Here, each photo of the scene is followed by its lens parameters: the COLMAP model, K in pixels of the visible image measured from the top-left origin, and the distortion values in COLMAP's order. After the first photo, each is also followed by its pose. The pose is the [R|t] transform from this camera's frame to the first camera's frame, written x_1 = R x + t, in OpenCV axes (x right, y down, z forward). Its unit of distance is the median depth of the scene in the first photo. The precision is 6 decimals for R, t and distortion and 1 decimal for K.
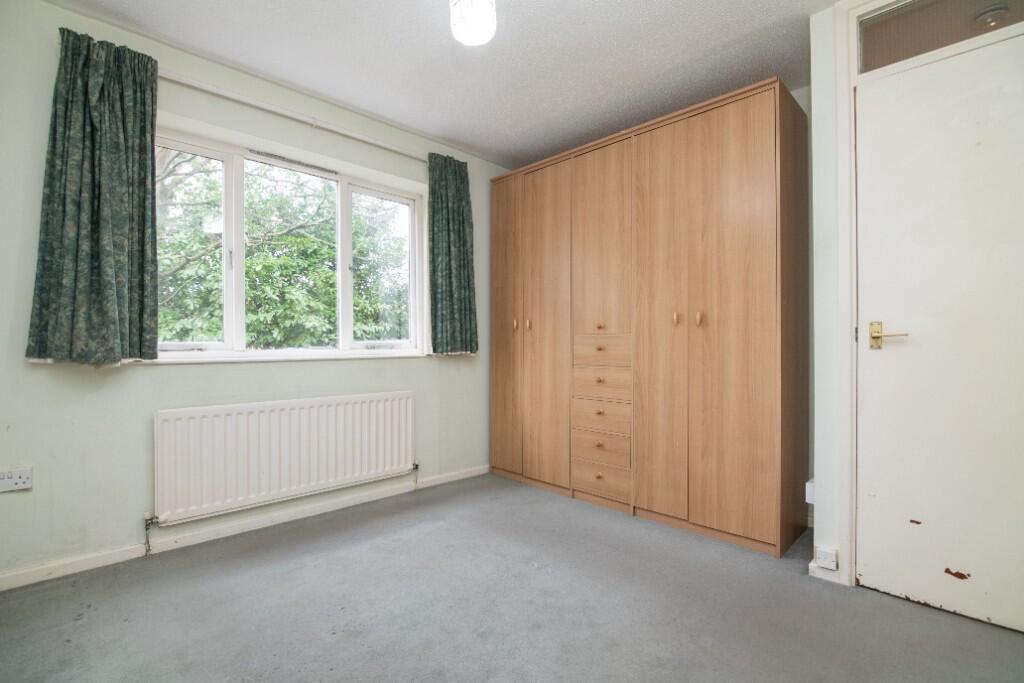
lens RADIAL K [[478.0, 0, 512.0], [0, 478.0, 341.5], [0, 0, 1]] dist [-0.003408, -0.000620]
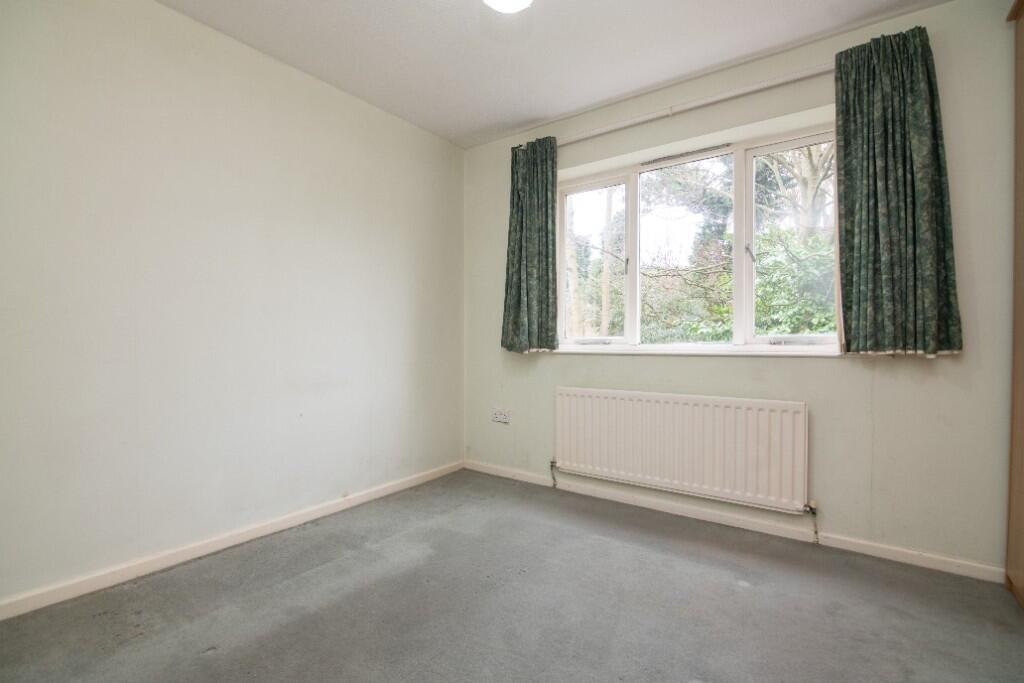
lens RADIAL K [[478.0, 0, 512.0], [0, 478.0, 341.5], [0, 0, 1]] dist [-0.003408, -0.000620]
pose [[0.163542, 0.000036, -0.986536, 0.433560], [0.005598, 0.999984, 0.000964, 0.007625], [0.986521, -0.005680, 0.163539, 0.452030]]
